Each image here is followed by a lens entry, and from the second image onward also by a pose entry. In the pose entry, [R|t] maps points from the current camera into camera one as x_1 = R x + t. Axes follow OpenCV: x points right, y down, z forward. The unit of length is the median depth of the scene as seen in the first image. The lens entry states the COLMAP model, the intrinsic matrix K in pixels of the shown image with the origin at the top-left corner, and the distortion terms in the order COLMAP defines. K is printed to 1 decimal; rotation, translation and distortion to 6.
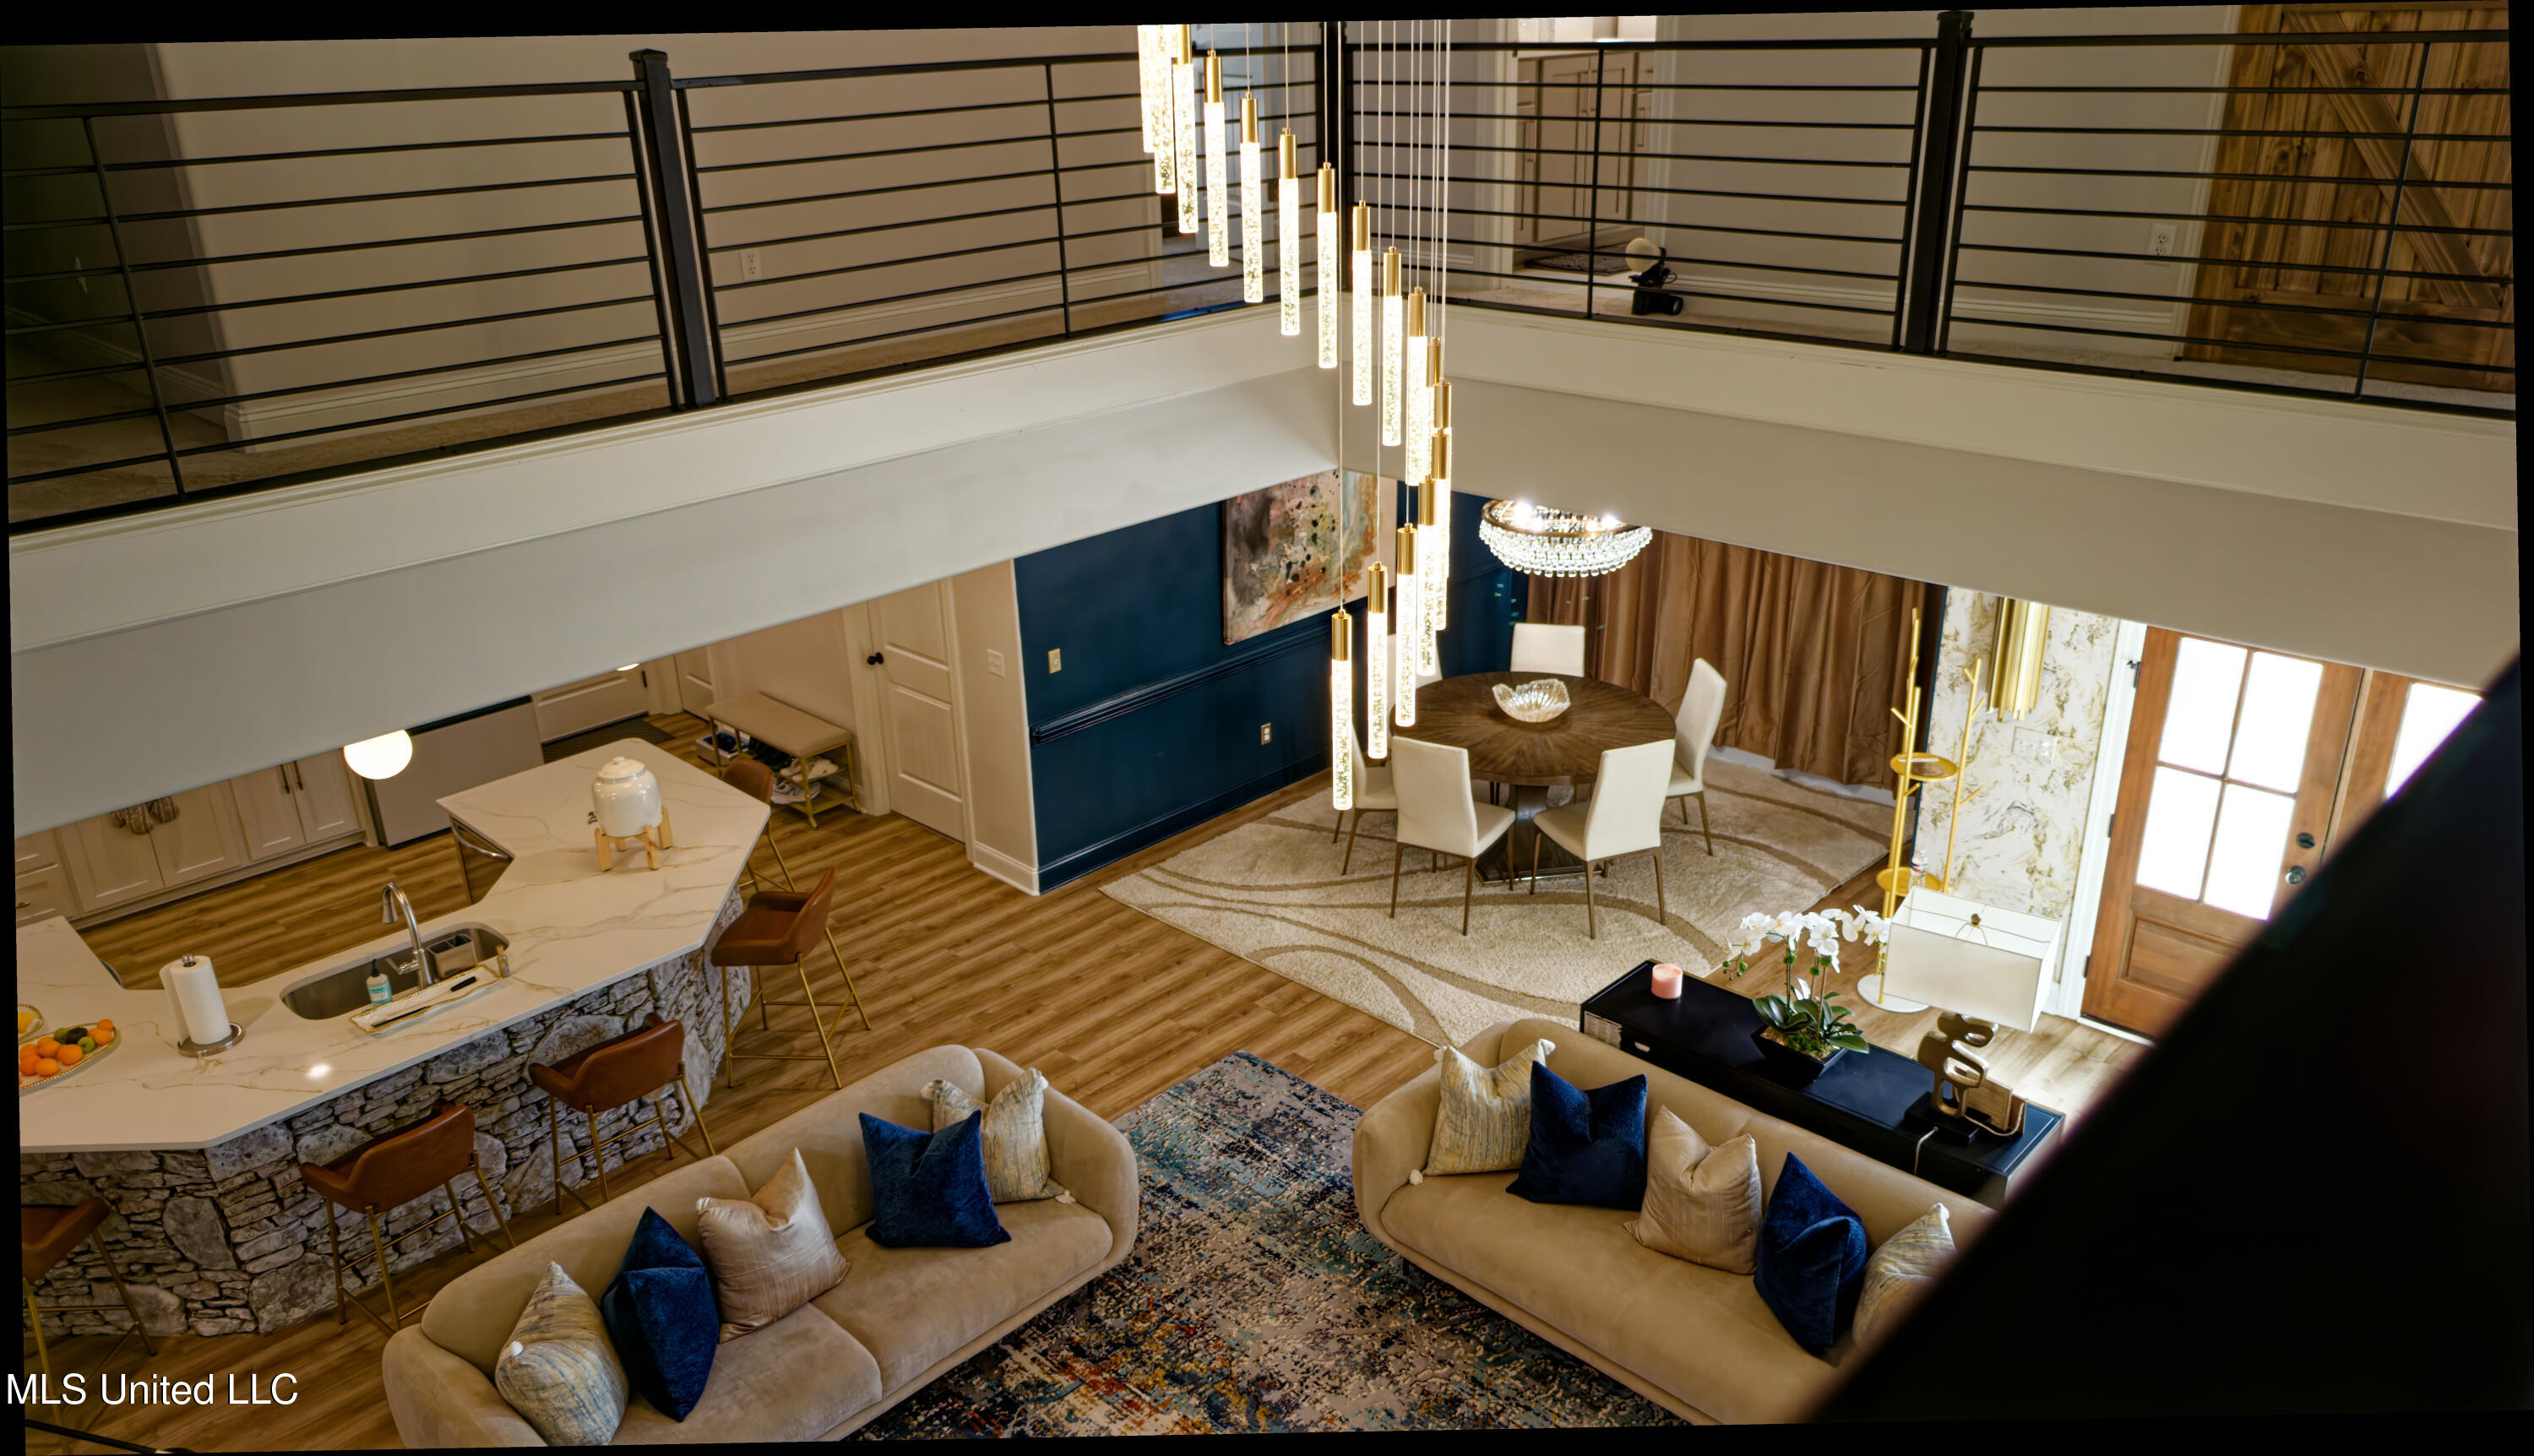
lens RADIAL K [[1757.3, 0, 1259.3], [0, 1757.3, 723.3], [0, 0, 1]] dist [-0.010441, -0.002354]
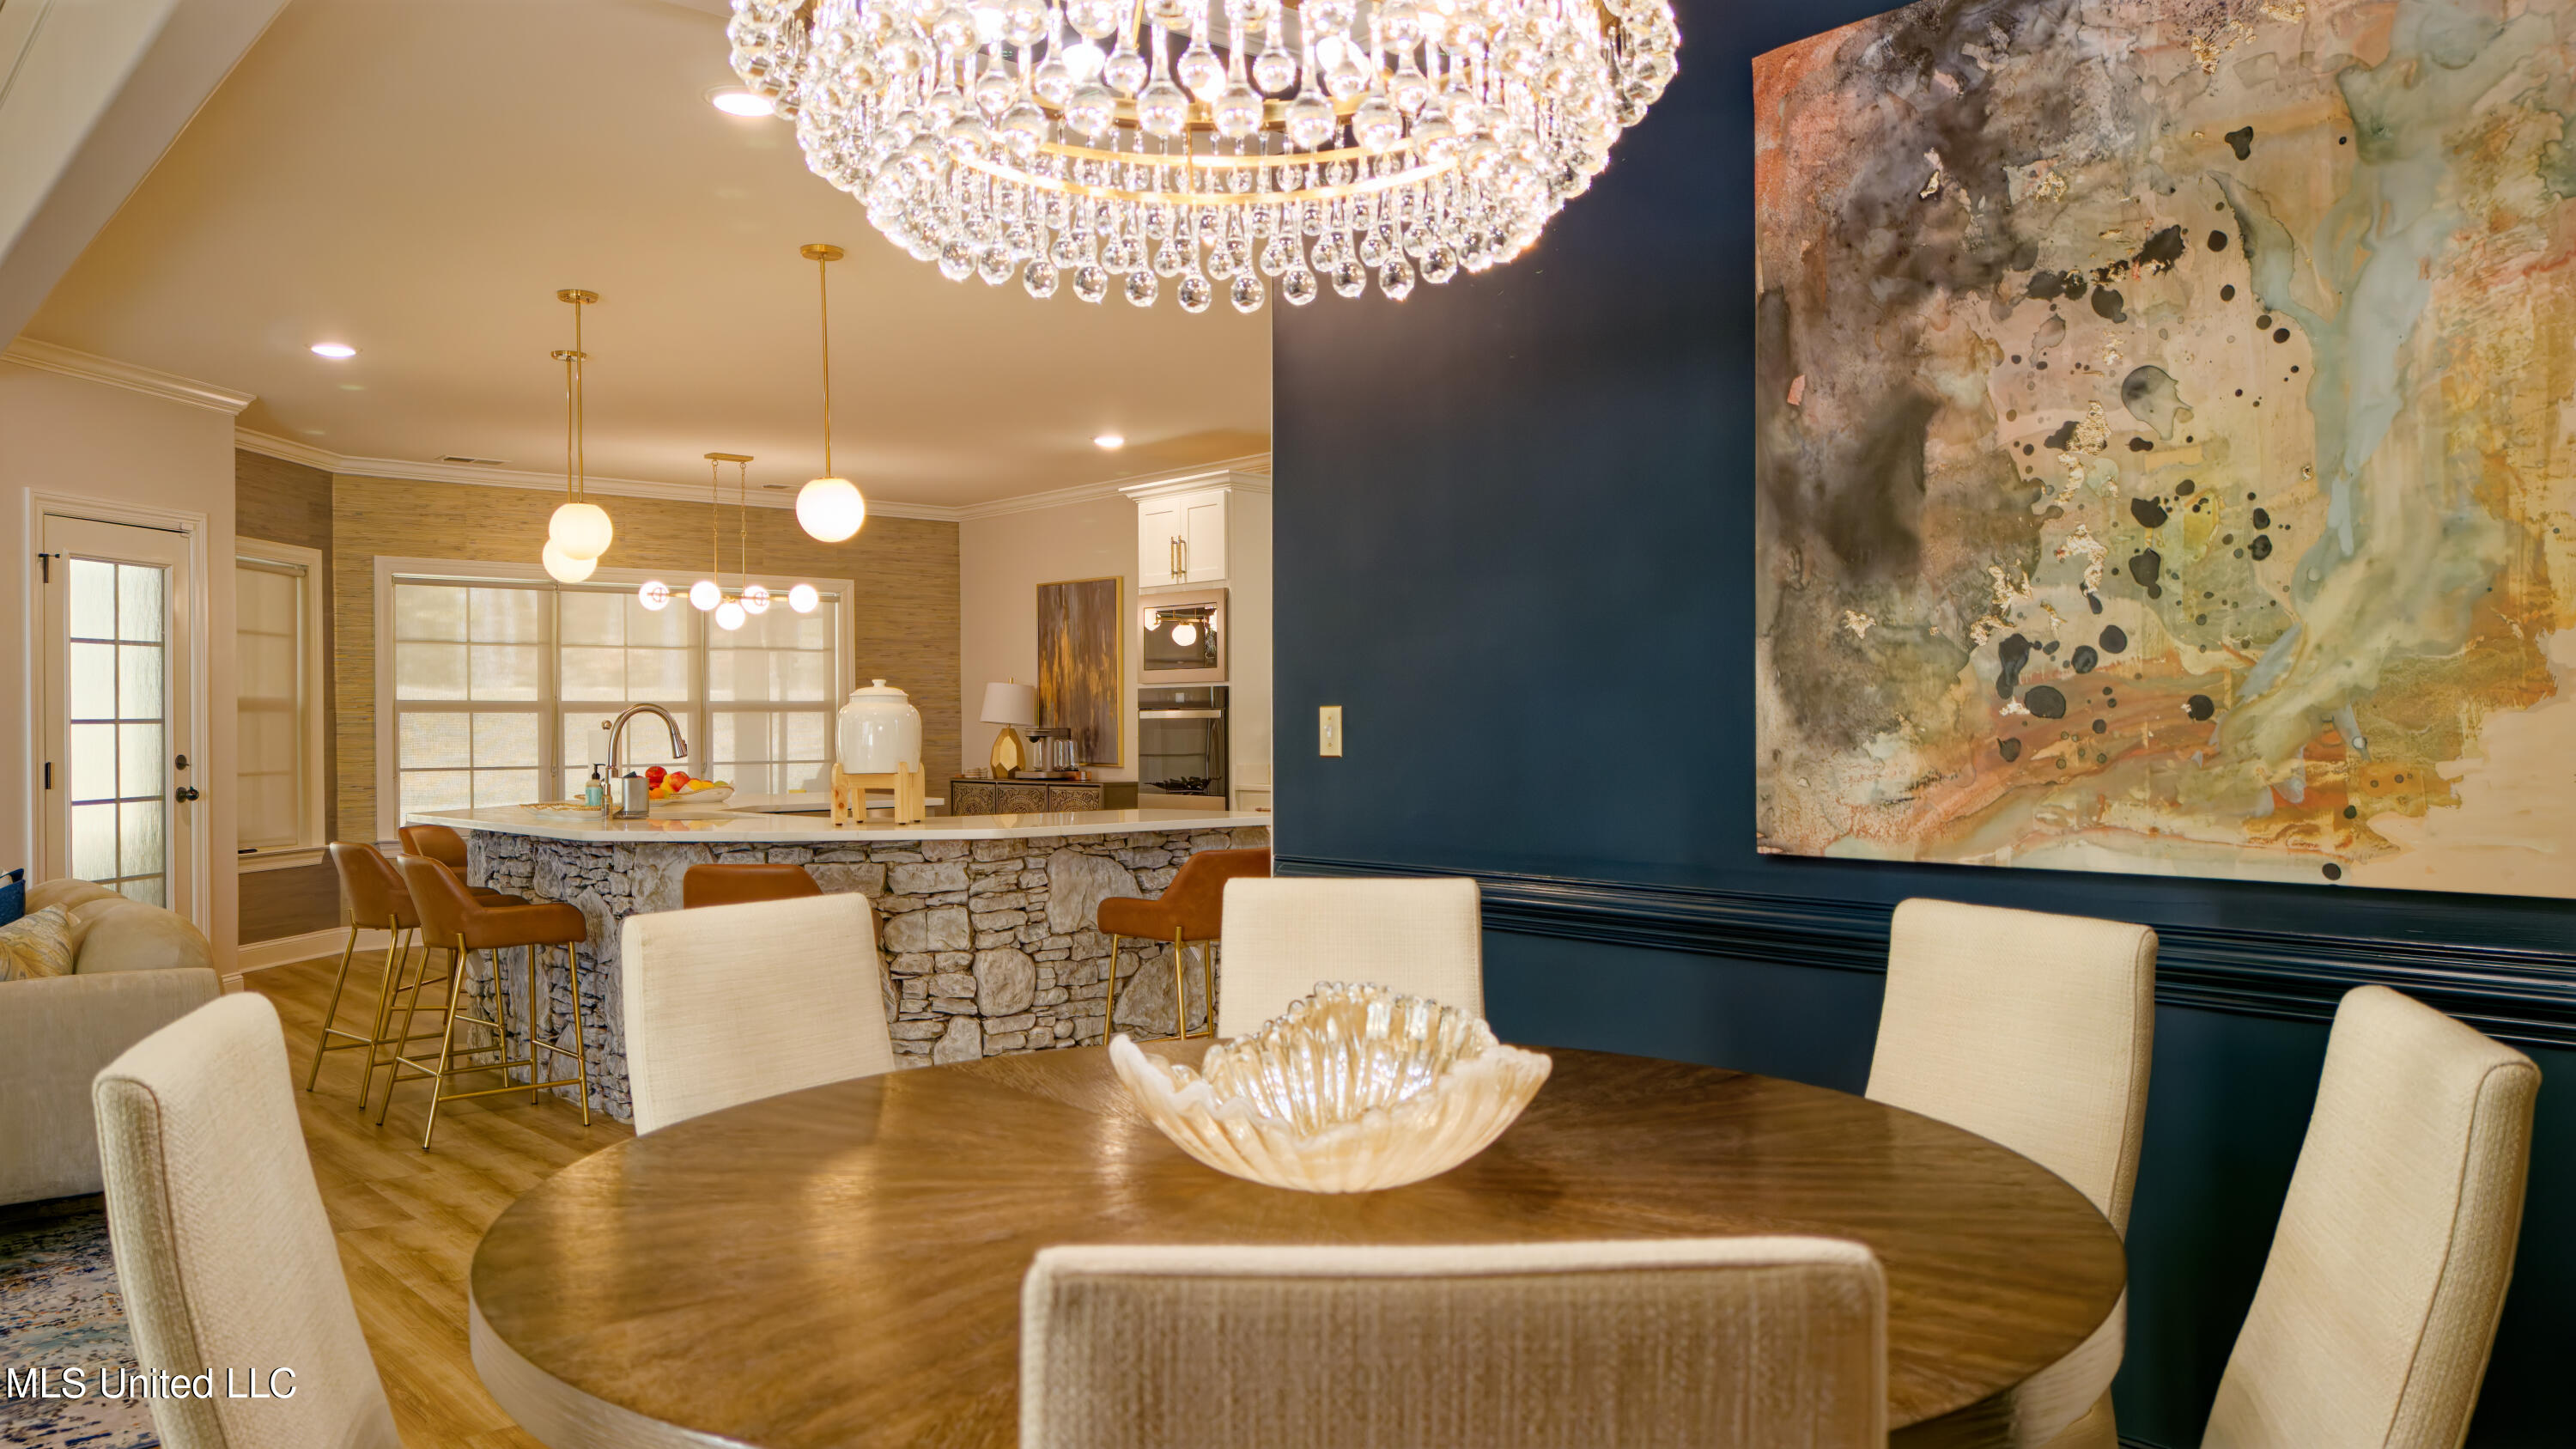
lens RADIAL K [[1831.2, 0, 1292.3], [0, 1831.2, 723.4], [0, 0, 1]] dist [0.032095, -0.030695]
pose [[-0.075481, 0.027475, -0.996769, 0.473890], [-0.361717, 0.930777, 0.053047, -0.077825], [0.929227, 0.364553, -0.060318, 1.351075]]
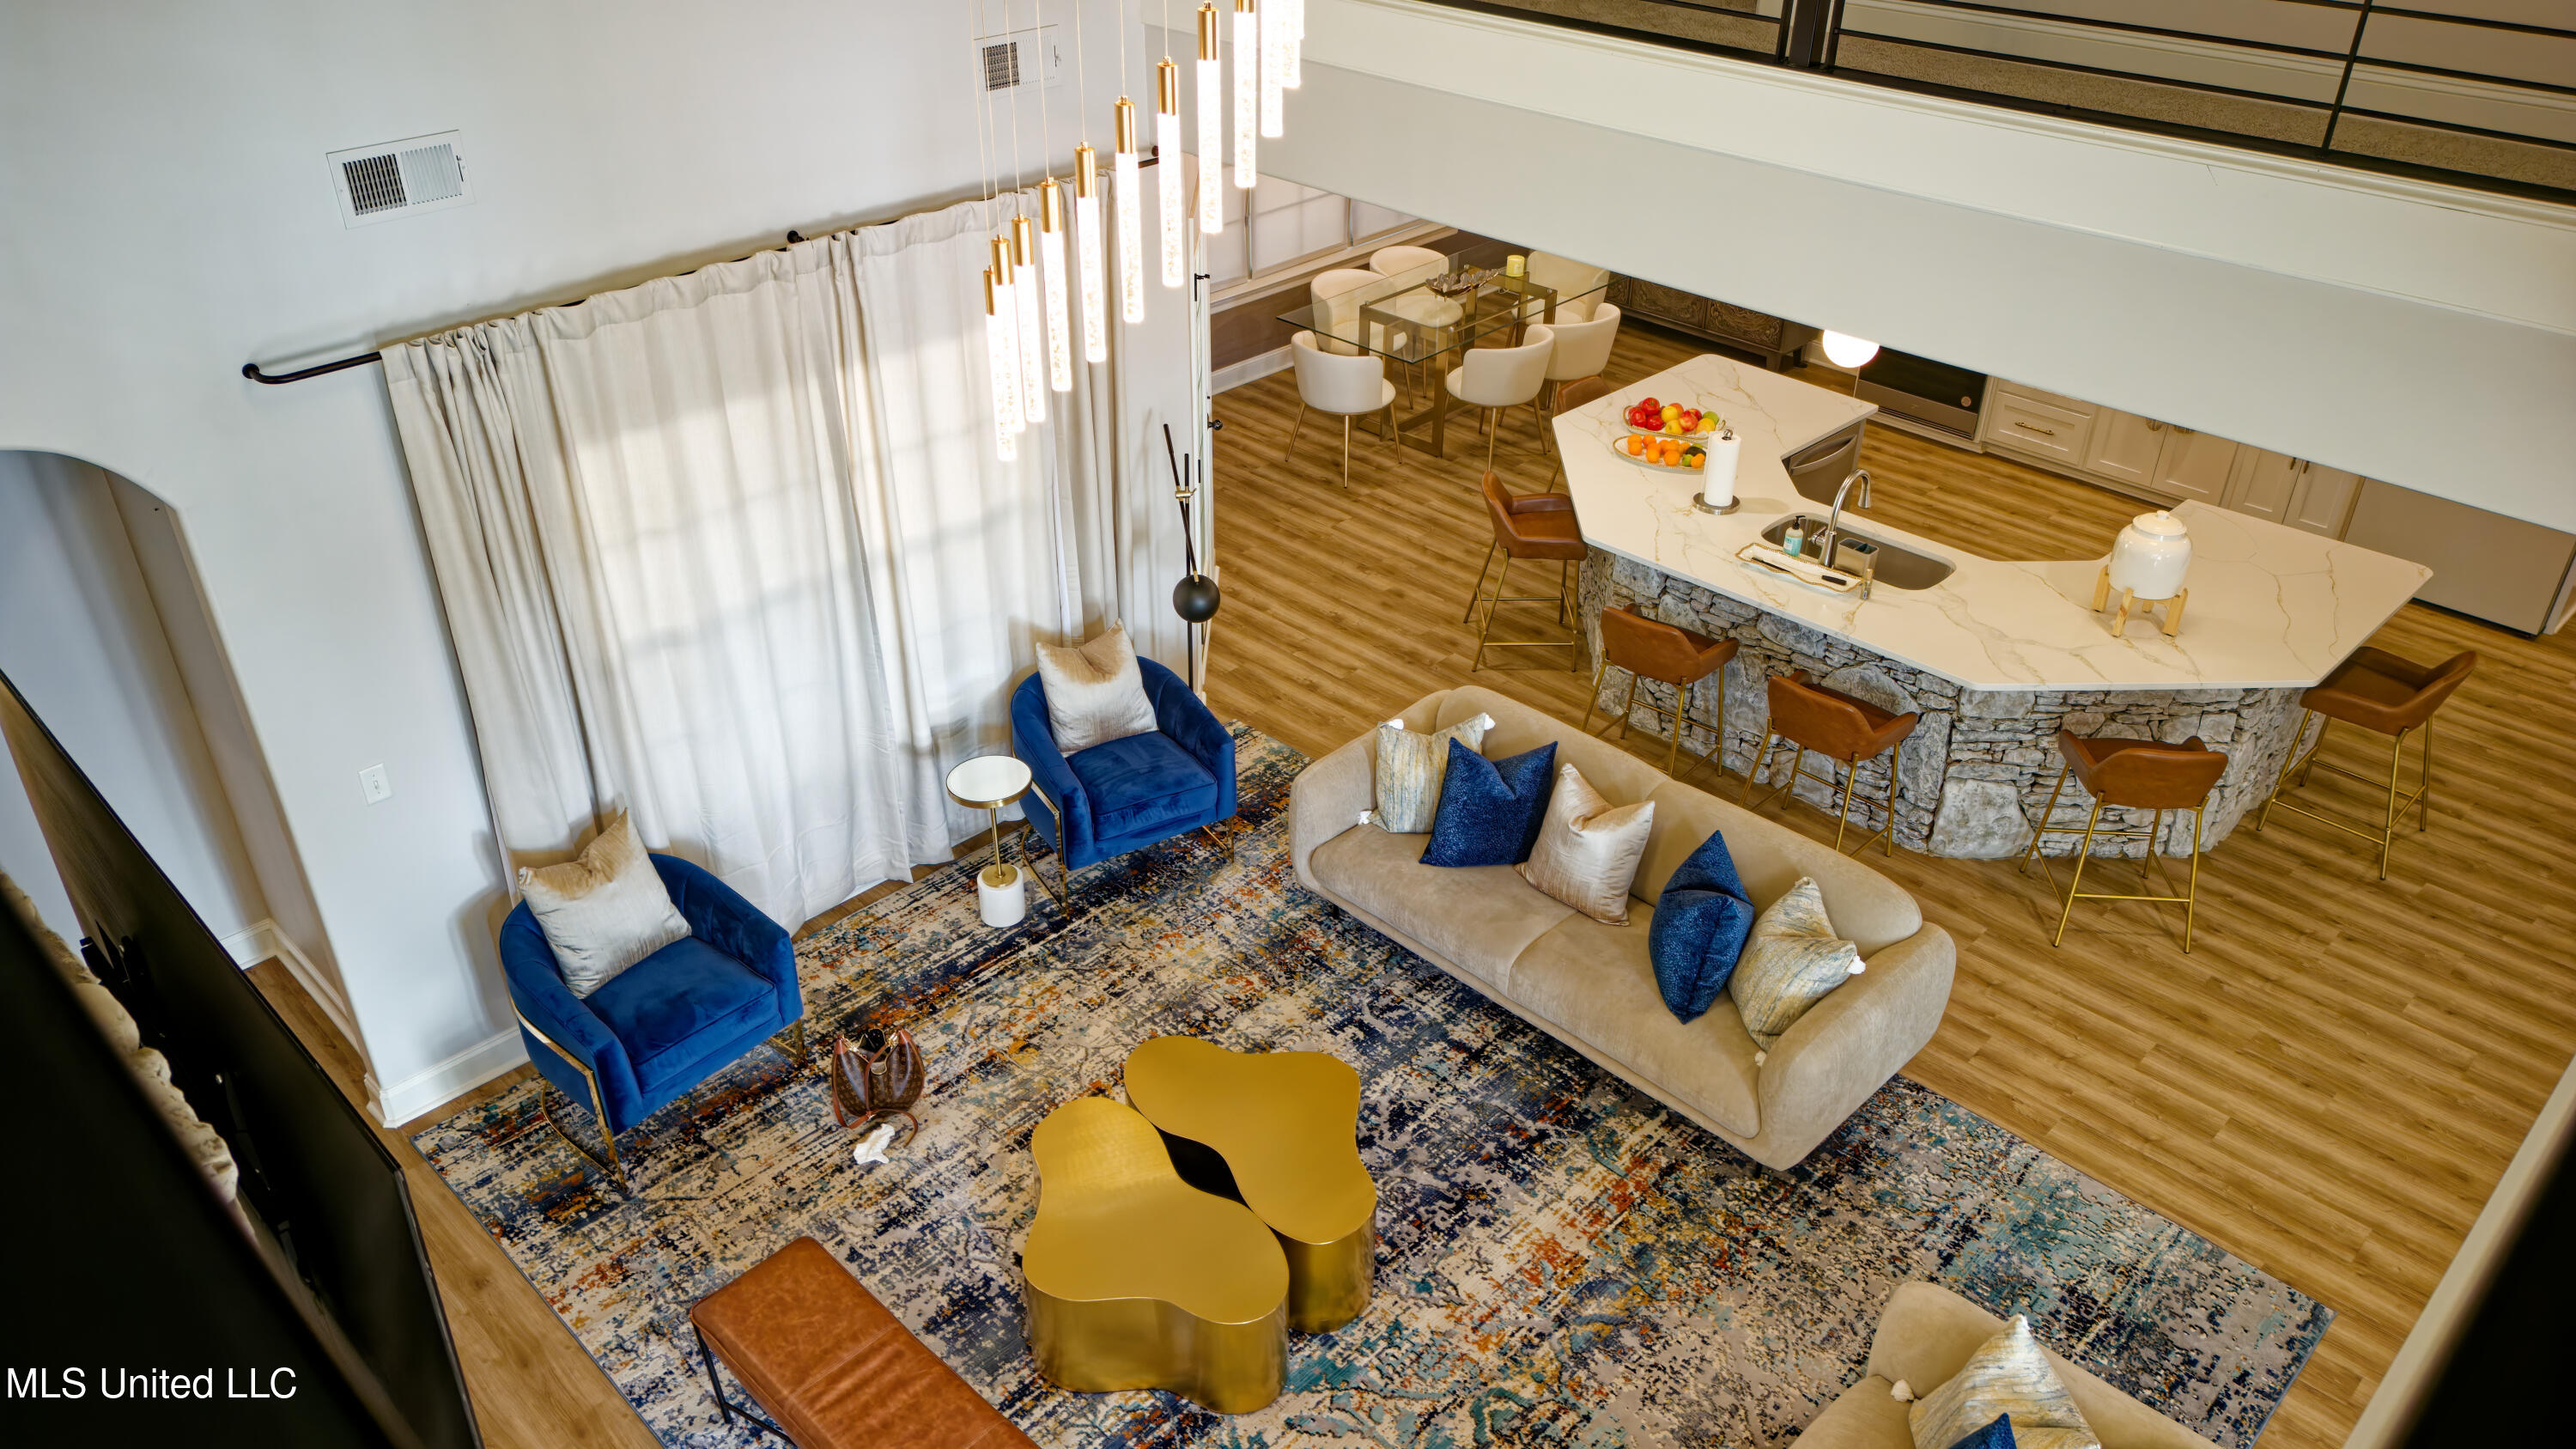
lens RADIAL K [[1831.2, 0, 1303.3], [0, 1831.2, 732.4], [0, 0, 1]] dist [0.032095, -0.030695]
pose [[-0.003057, 0.552054, -0.833802, 0.528717], [-0.376917, 0.771674, 0.512302, -0.229367], [0.926242, 0.315840, 0.205719, 0.482535]]
